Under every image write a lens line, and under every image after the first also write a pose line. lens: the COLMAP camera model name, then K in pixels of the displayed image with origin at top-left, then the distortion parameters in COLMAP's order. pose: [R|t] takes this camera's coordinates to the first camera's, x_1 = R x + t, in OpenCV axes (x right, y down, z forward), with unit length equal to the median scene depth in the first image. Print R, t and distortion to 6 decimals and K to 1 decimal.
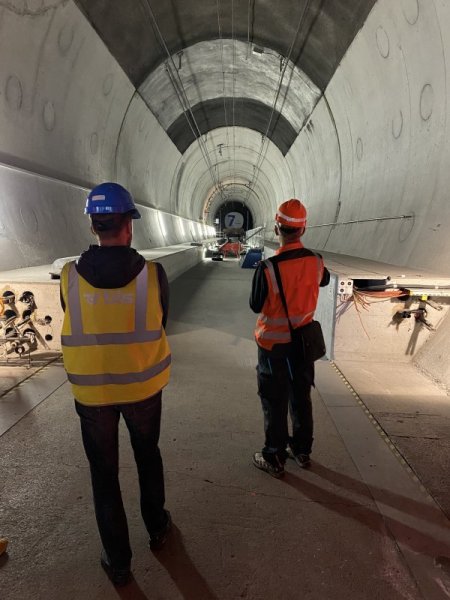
lens RADIAL K [[456.8, 0, 225.0], [0, 456.8, 300.0], [0, 0, 1]] dist [0.022516, -0.006375]
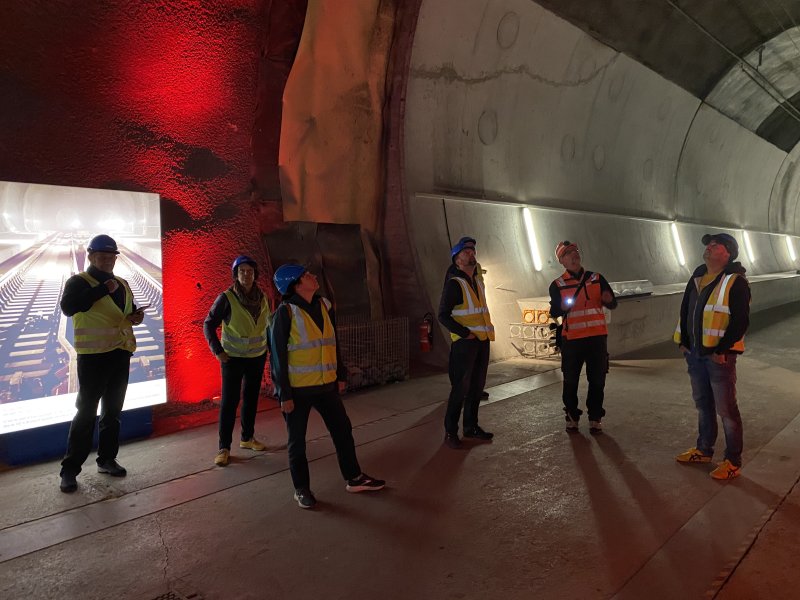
lens RADIAL K [[610.5, 0, 400.0], [0, 610.5, 300.0], [0, 0, 1]] dist [-0.012554, -0.000288]
pose [[0.756769, 0.003750, -0.653671, 0.130761], [-0.058891, 0.996308, -0.062464, 0.034308], [0.651024, 0.085766, 0.754196, -0.233618]]
